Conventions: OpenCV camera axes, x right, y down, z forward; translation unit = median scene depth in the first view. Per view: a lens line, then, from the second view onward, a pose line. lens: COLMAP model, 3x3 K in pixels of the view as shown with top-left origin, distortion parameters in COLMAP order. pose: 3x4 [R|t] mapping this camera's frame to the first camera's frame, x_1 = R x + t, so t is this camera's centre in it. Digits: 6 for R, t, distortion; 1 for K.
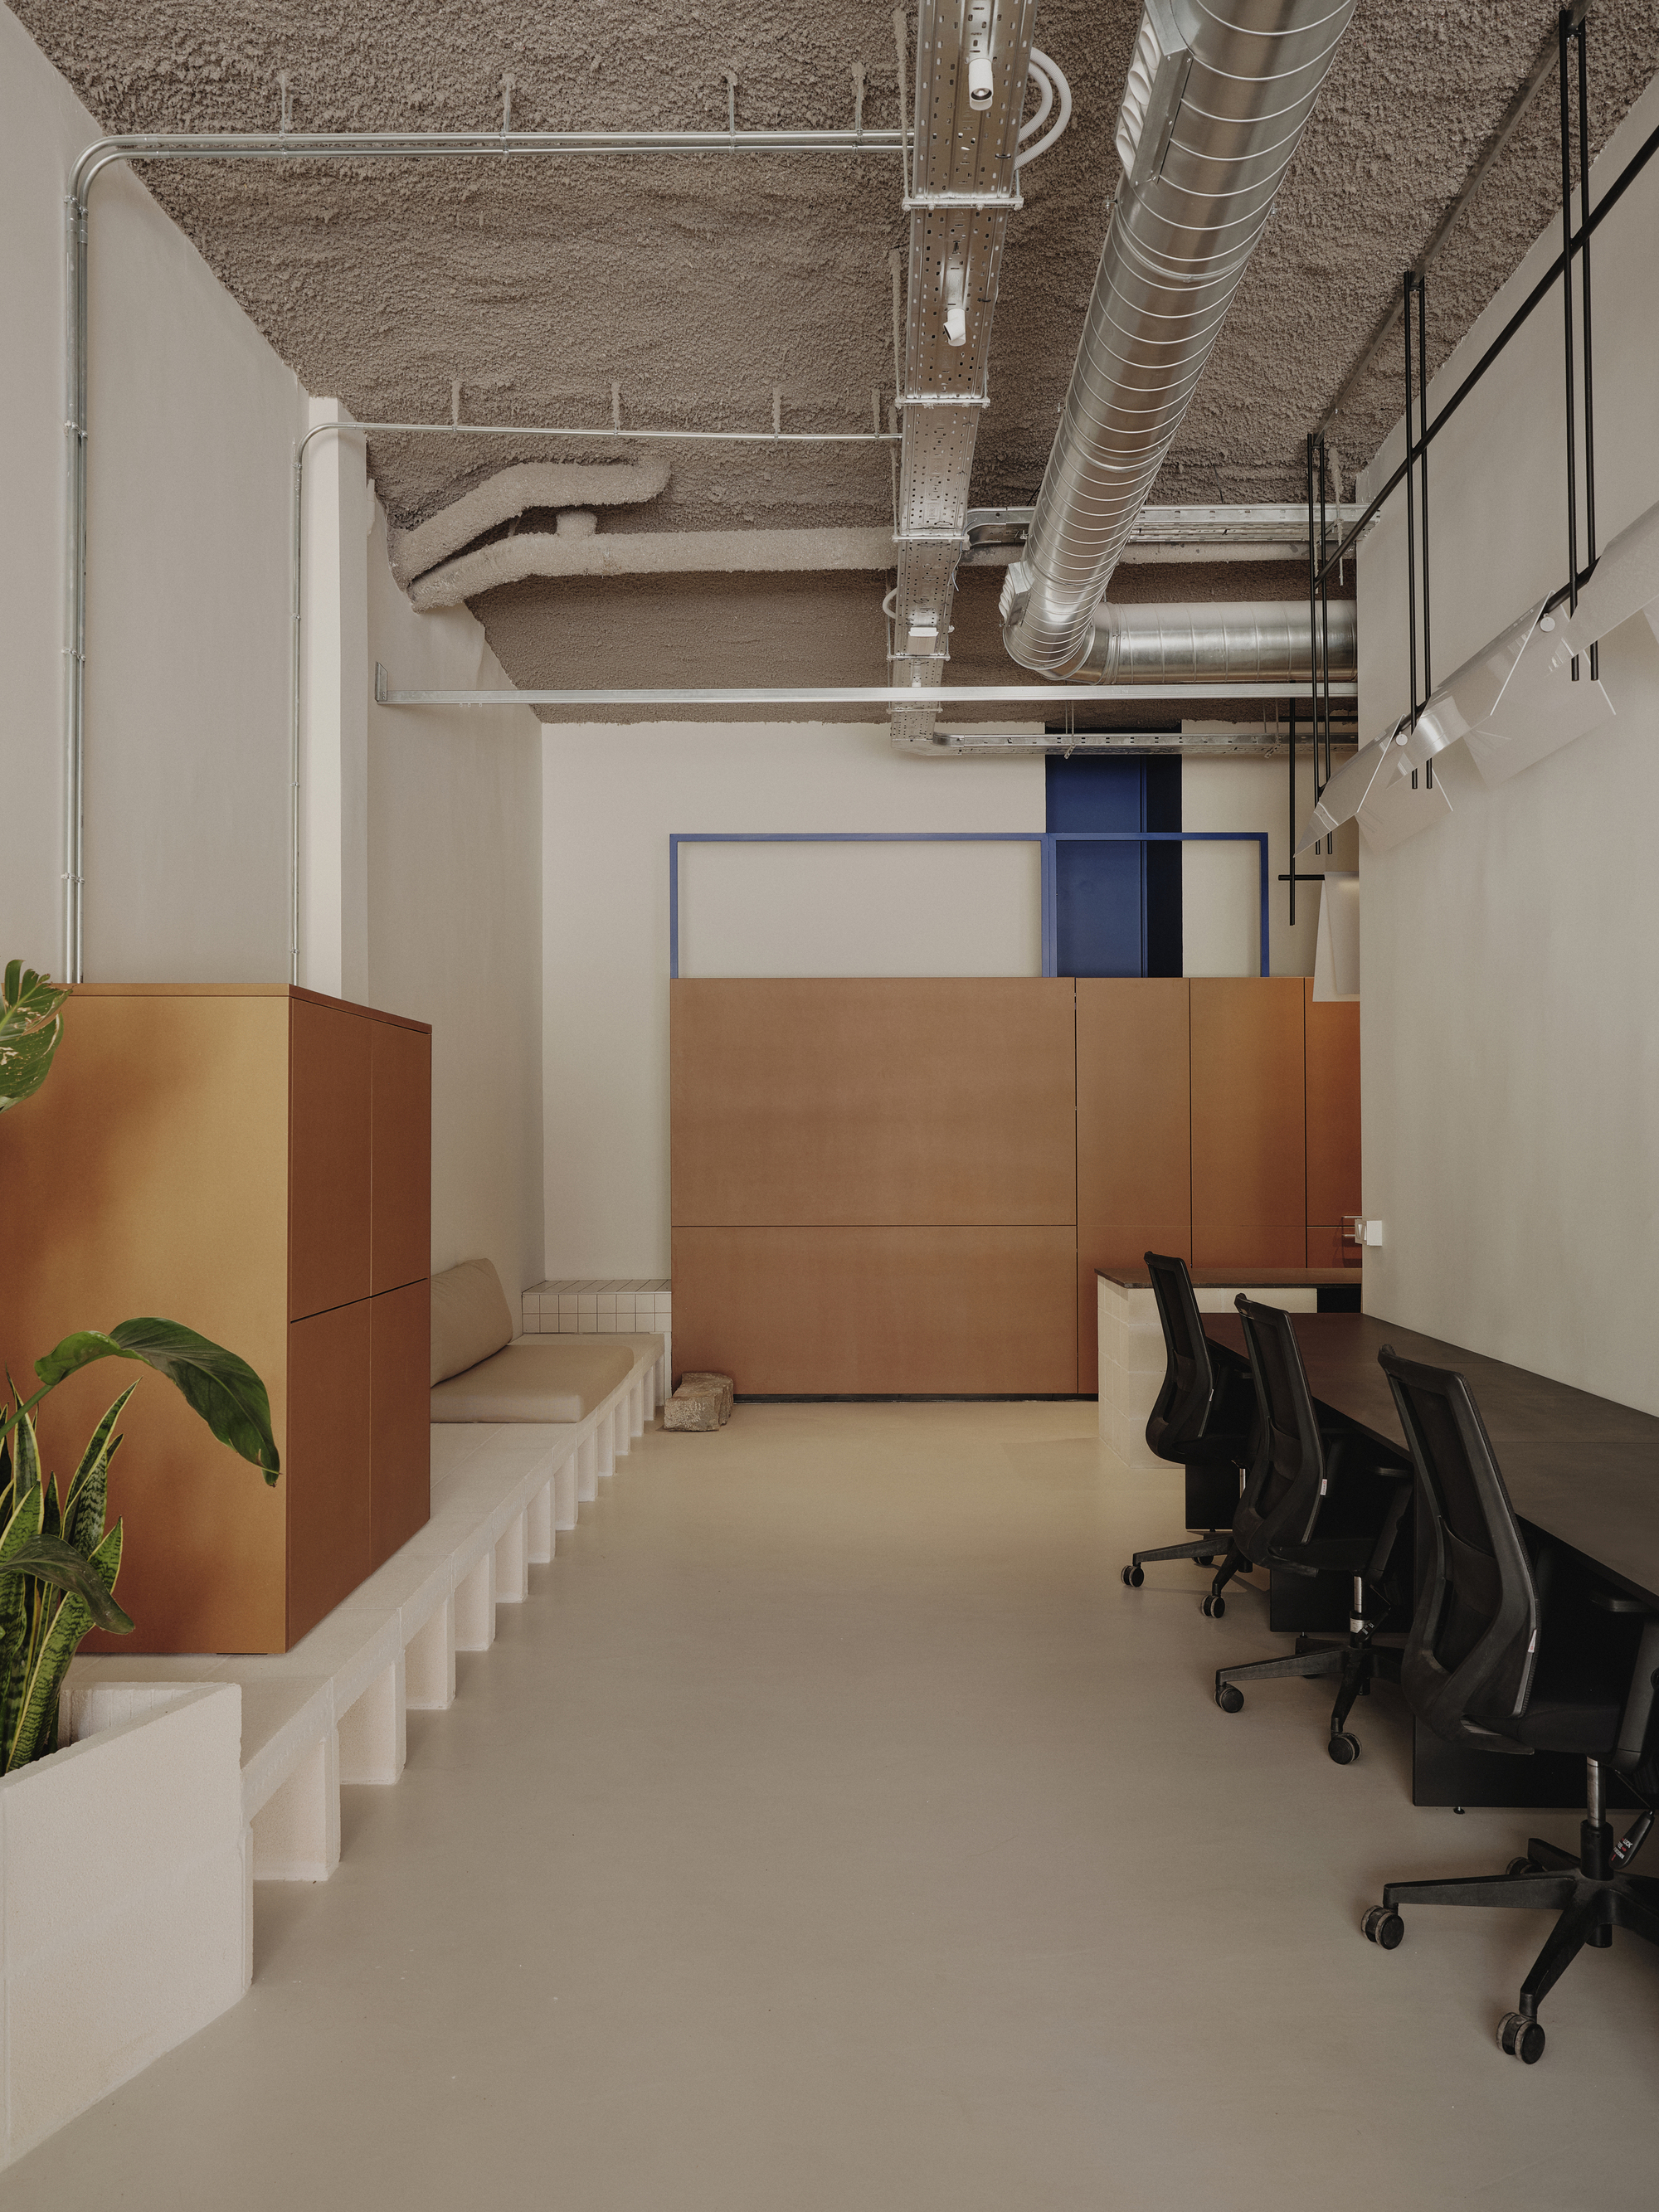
lens RADIAL K [[1873.4, 0, 829.5], [0, 1873.4, 1070.1], [0, 0, 1]] dist [0.035136, 0.004799]
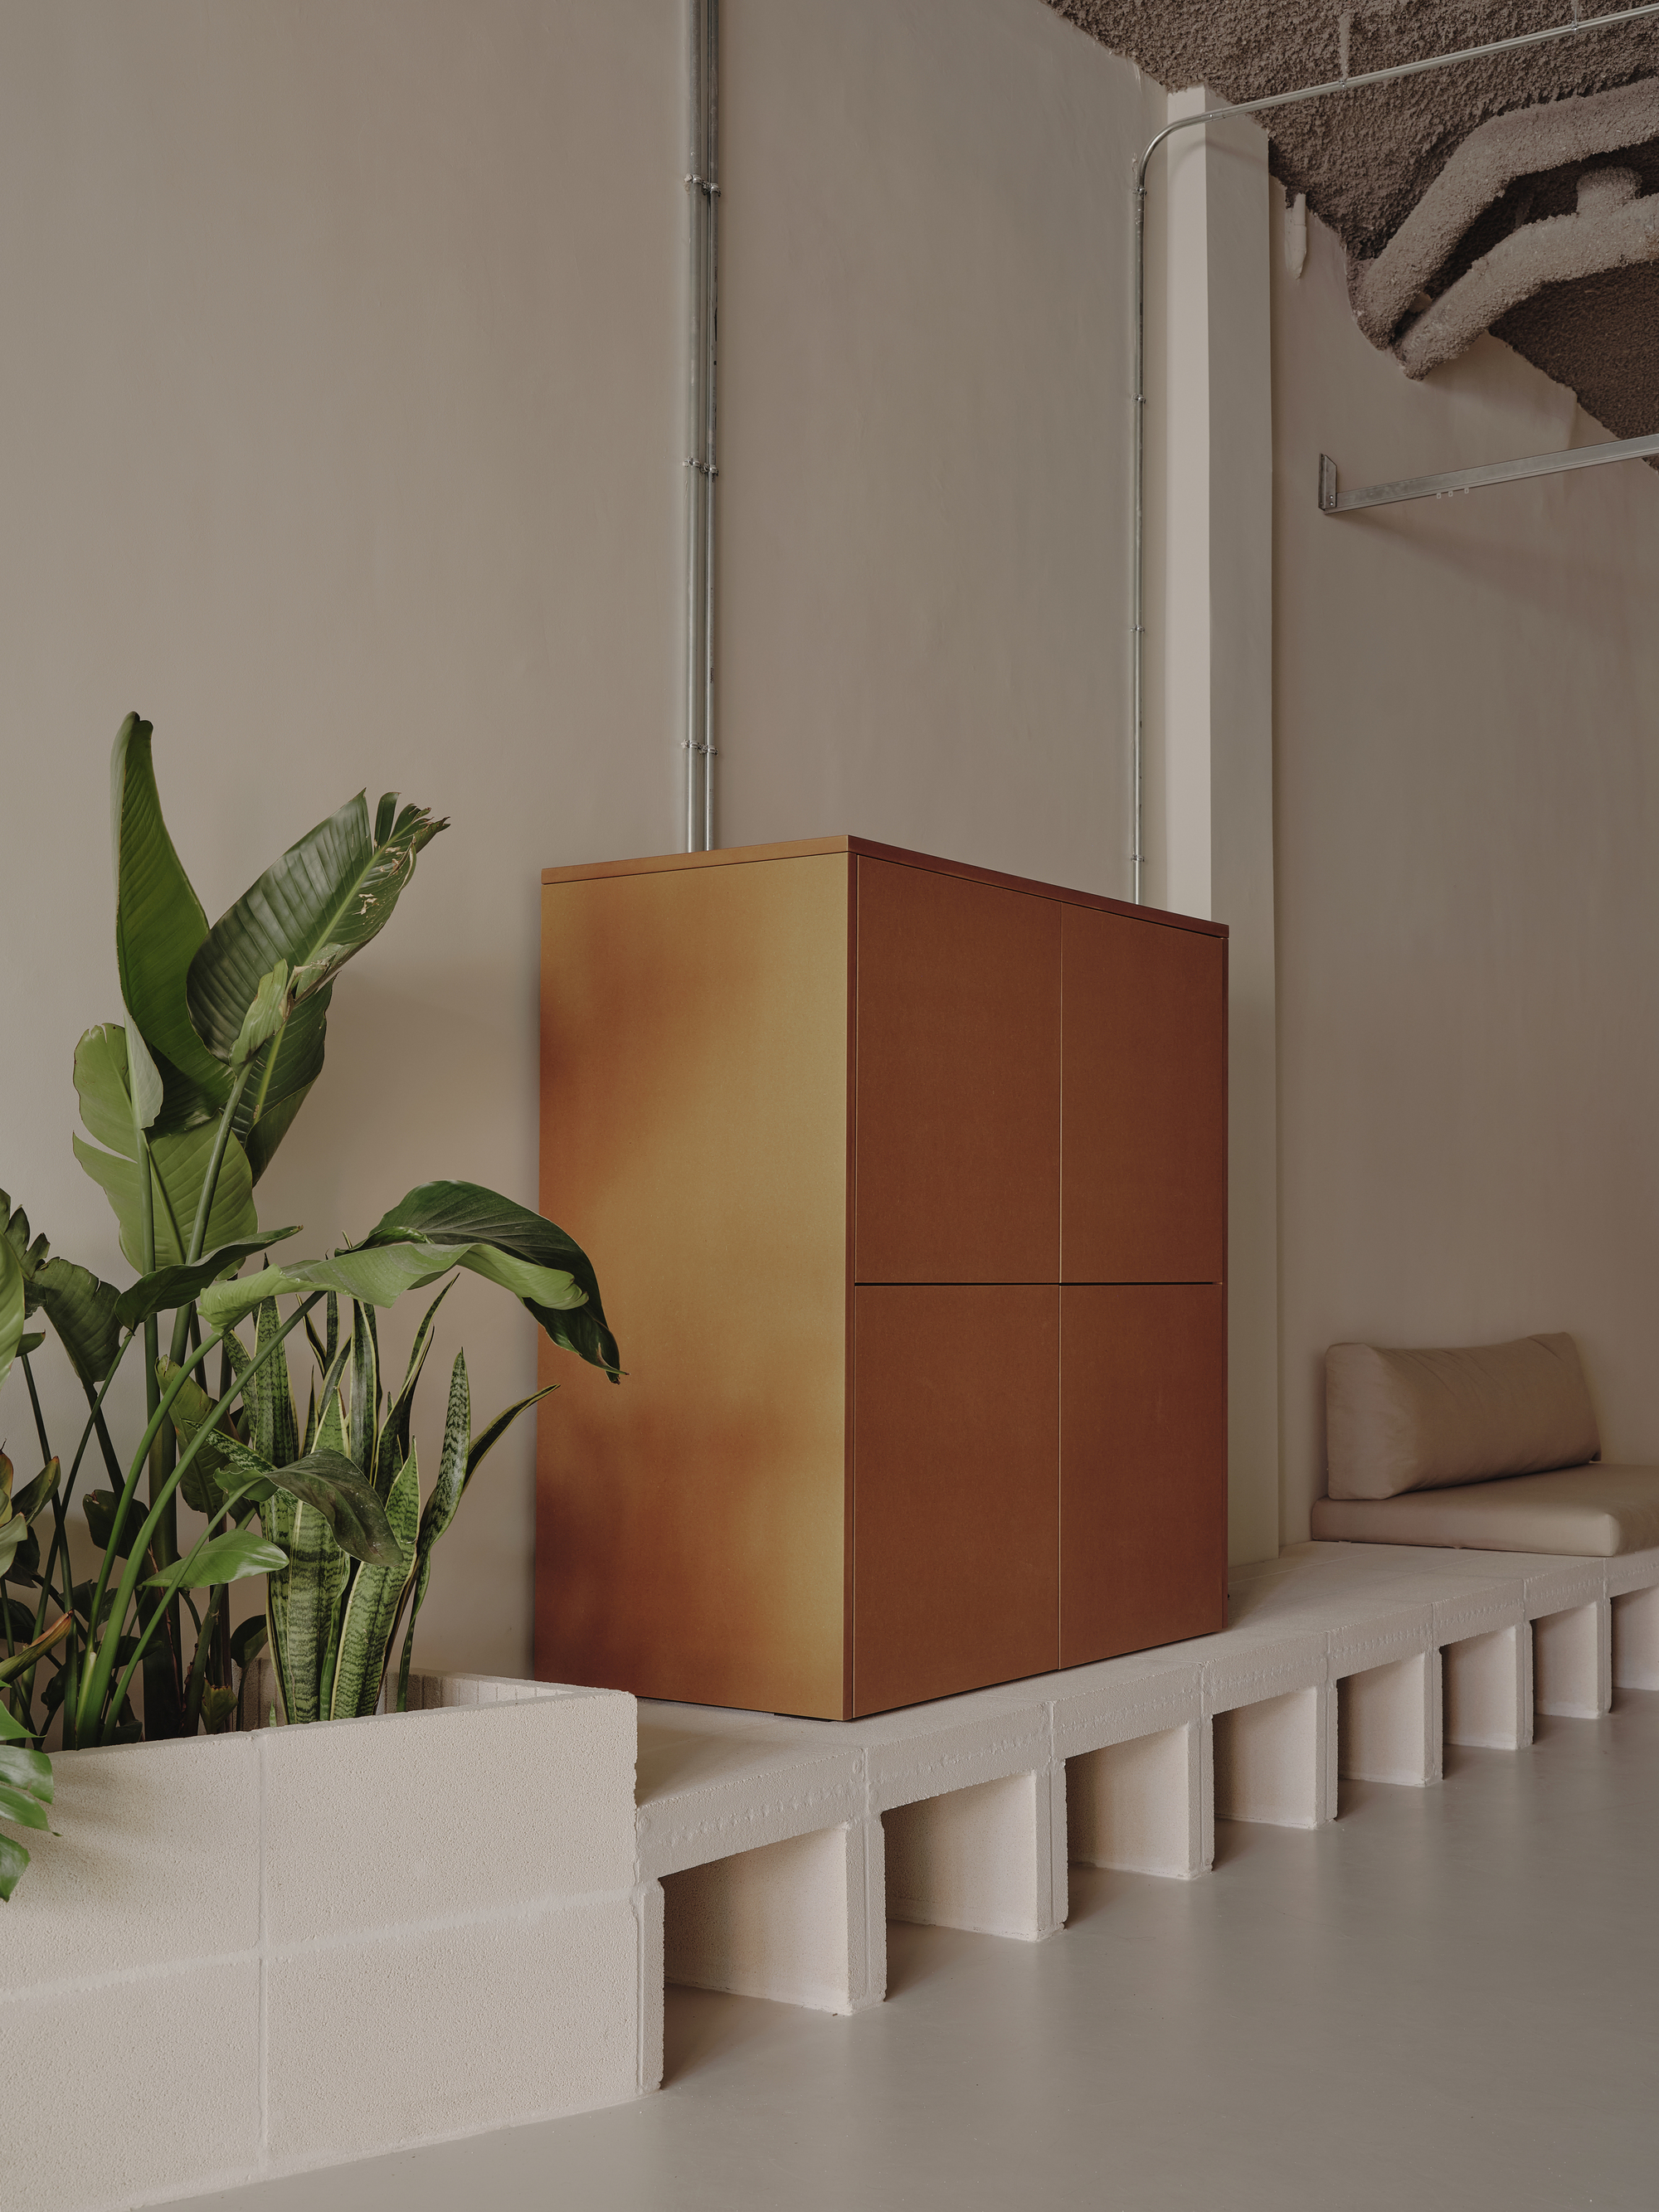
lens RADIAL K [[2717.5, 0, 739.9], [0, 2717.5, 1108.3], [0, 0, 1]] dist [0.077544, -0.016713]
pose [[0.816952, -0.025773, -0.576129, 0.187259], [0.014617, 0.999605, -0.023989, 0.054460], [0.576520, 0.011177, 0.817007, 0.050099]]
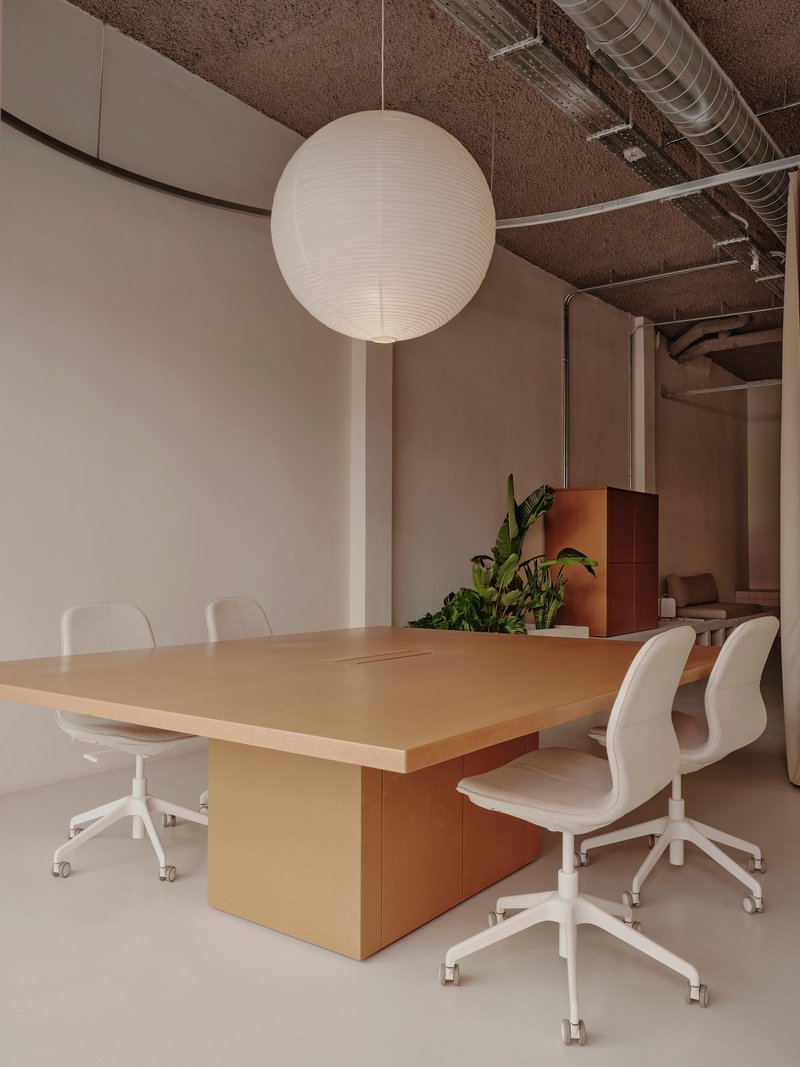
lens RADIAL K [[903.6, 0, 400.0], [0, 903.6, 516.2], [0, 0, 1]] dist [0.035136, 0.004799]
pose [[0.817663, -0.015772, -0.575481, 0.331768], [0.012128, 0.999875, -0.010172, 0.024040], [0.575570, 0.001337, 0.817752, -0.631128]]
